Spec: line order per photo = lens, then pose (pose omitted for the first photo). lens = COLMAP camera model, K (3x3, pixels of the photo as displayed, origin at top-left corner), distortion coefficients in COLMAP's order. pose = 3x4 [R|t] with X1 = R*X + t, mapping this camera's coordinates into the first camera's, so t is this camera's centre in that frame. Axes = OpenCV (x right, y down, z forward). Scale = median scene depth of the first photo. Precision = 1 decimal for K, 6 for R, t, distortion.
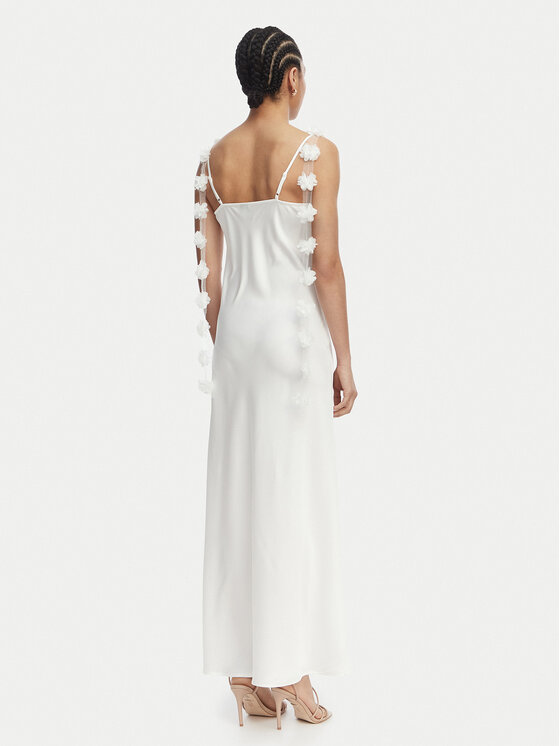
lens RADIAL K [[1039.8, 0, 280.0], [0, 1039.8, 373.0], [0, 0, 1]] dist [-0.228104, 0.036702]
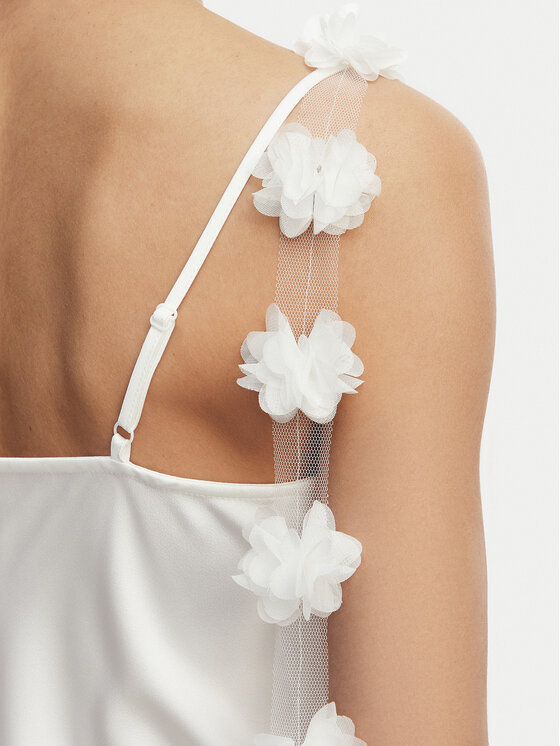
lens RADIAL K [[1039.8, 0, 280.0], [0, 1039.8, 373.0], [0, 0, 1]] dist [-0.228104, 0.036702]
pose [[0.999313, -0.009543, 0.035821, 0.017219], [0.005285, 0.993103, 0.117128, -0.202807], [-0.036692, -0.116858, 0.992471, 0.833662]]
